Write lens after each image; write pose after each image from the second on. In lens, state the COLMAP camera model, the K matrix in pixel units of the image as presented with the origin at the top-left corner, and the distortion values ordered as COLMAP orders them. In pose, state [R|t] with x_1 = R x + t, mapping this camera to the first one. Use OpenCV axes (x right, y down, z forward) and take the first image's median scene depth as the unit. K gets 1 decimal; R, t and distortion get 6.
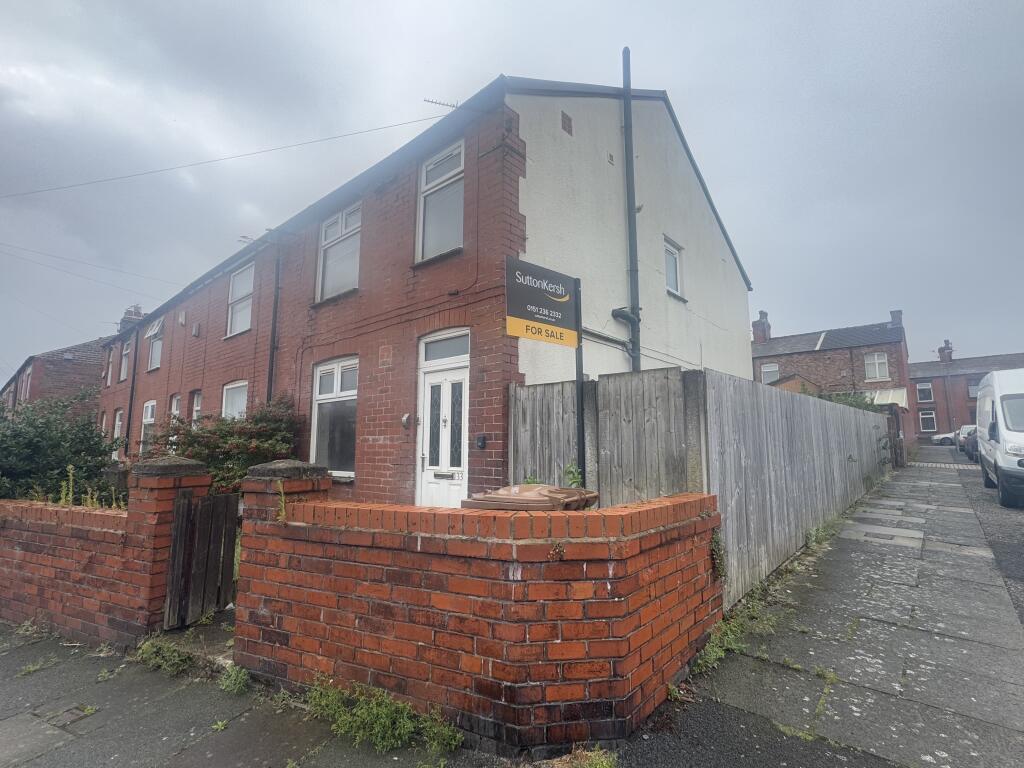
lens RADIAL K [[495.7, 0, 511.9], [0, 495.7, 383.5], [0, 0, 1]] dist [-0.003594, 0.002011]
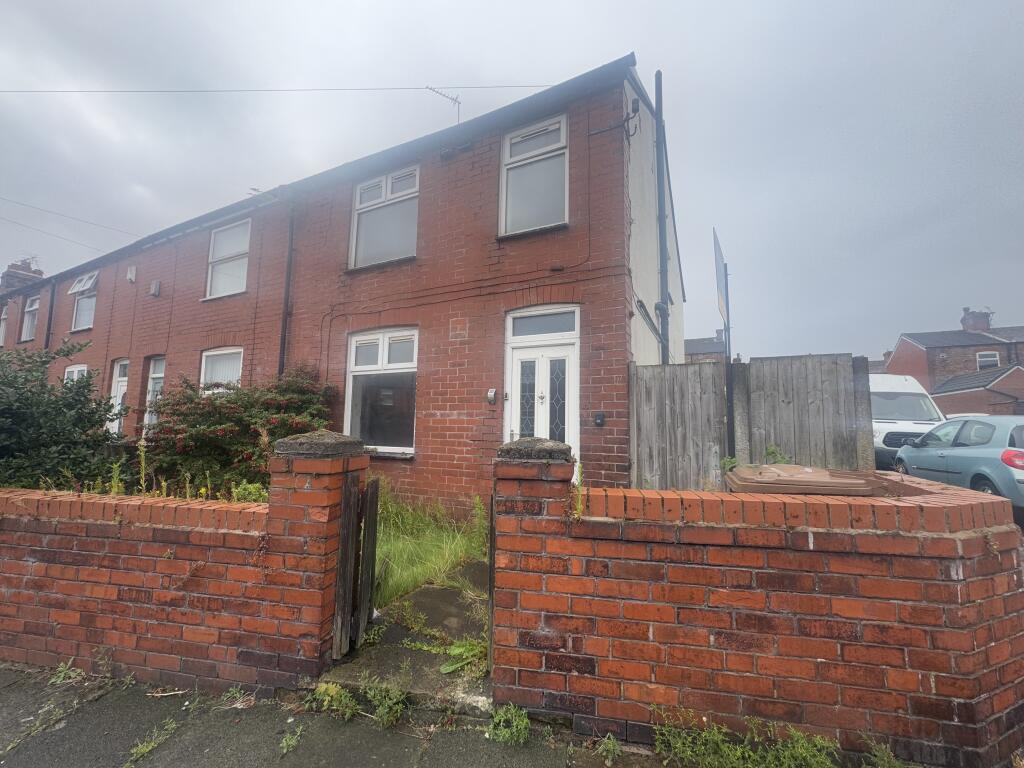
lens RADIAL K [[410.2, 0, 513.1], [0, 410.2, 383.6], [0, 0, 1]] dist [-0.002209, 0.000508]
pose [[0.964835, 0.041090, 0.259626, -0.540880], [-0.048597, 0.998564, 0.022561, 0.042868], [-0.258326, -0.034385, 0.965446, 0.297177]]
